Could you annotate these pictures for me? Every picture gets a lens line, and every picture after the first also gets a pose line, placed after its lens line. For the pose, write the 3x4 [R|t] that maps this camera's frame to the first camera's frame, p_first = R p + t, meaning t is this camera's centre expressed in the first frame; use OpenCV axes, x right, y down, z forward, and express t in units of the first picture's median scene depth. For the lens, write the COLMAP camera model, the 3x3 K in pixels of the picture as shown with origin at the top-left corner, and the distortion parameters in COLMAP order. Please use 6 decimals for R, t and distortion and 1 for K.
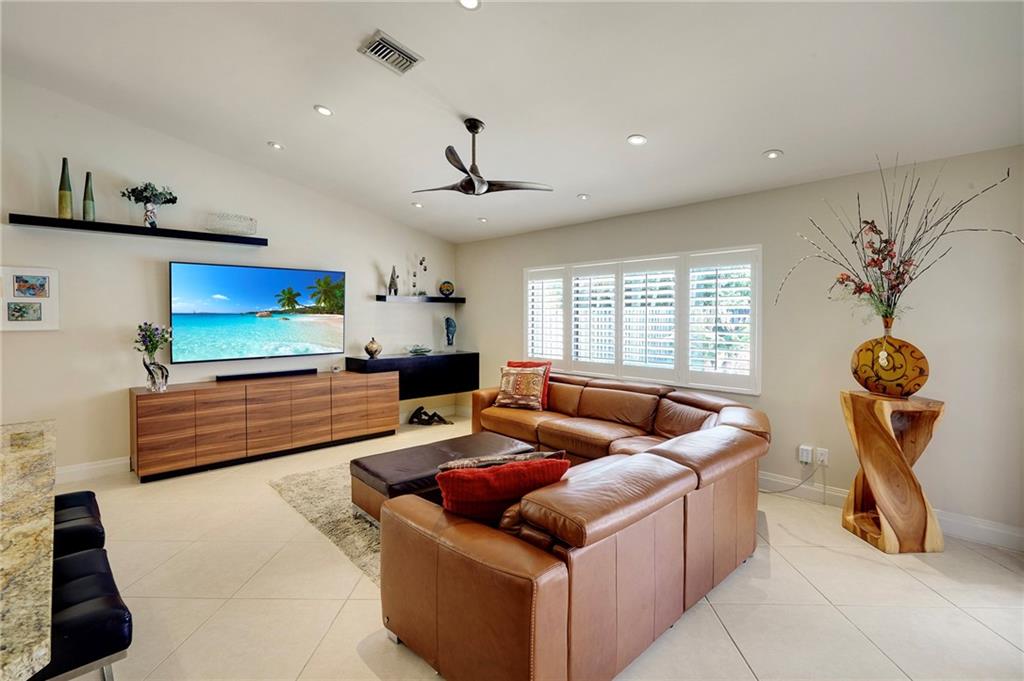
lens RADIAL K [[478.3, 0, 516.3], [0, 478.3, 327.7], [0, 0, 1]] dist [-0.005119, 0.000273]
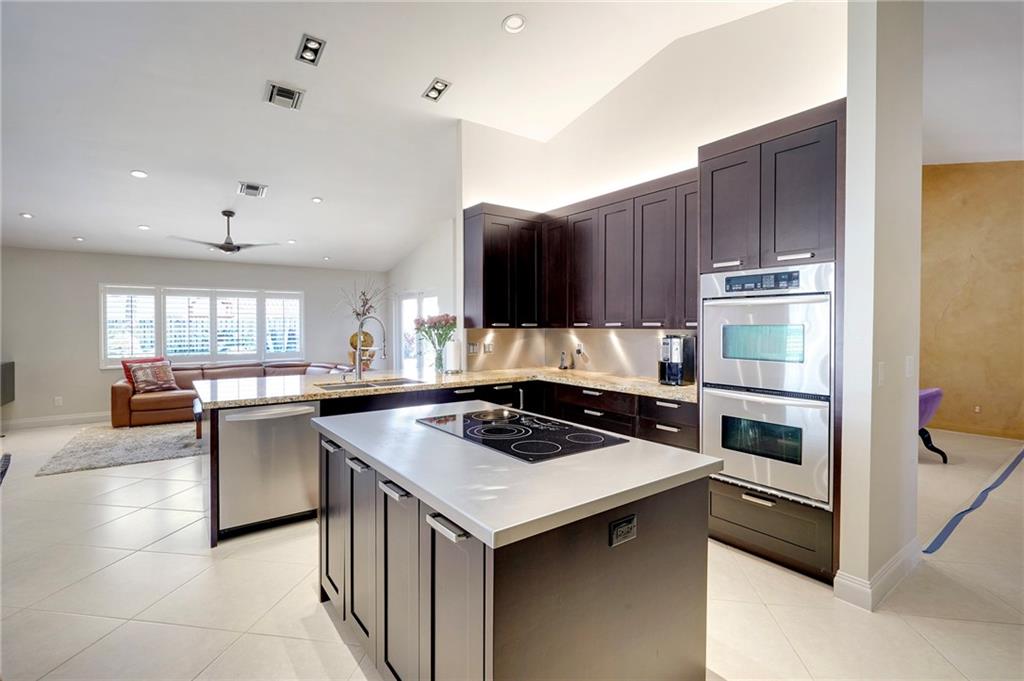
lens RADIAL K [[472.6, 0, 511.6], [0, 472.6, 331.3], [0, 0, 1]] dist [0.000940, -0.000022]
pose [[0.125463, -0.011987, 0.992026, -1.214371], [0.028290, 0.999564, 0.008500, 0.014555], [-0.991695, 0.026998, 0.125747, -0.168865]]
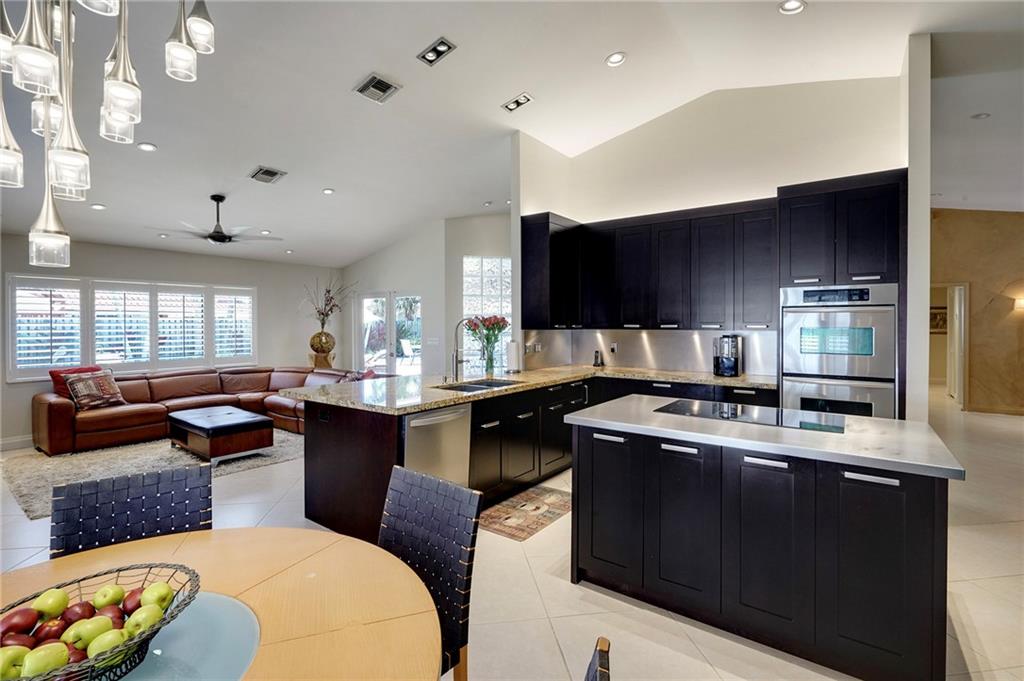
lens RADIAL K [[478.3, 0, 516.3], [0, 478.3, 327.7], [0, 0, 1]] dist [-0.005119, 0.000273]
pose [[-0.180504, -0.008097, 0.983541, -1.274095], [0.028338, 0.999508, 0.013429, -0.004442], [-0.983166, 0.030296, -0.180186, 0.252605]]
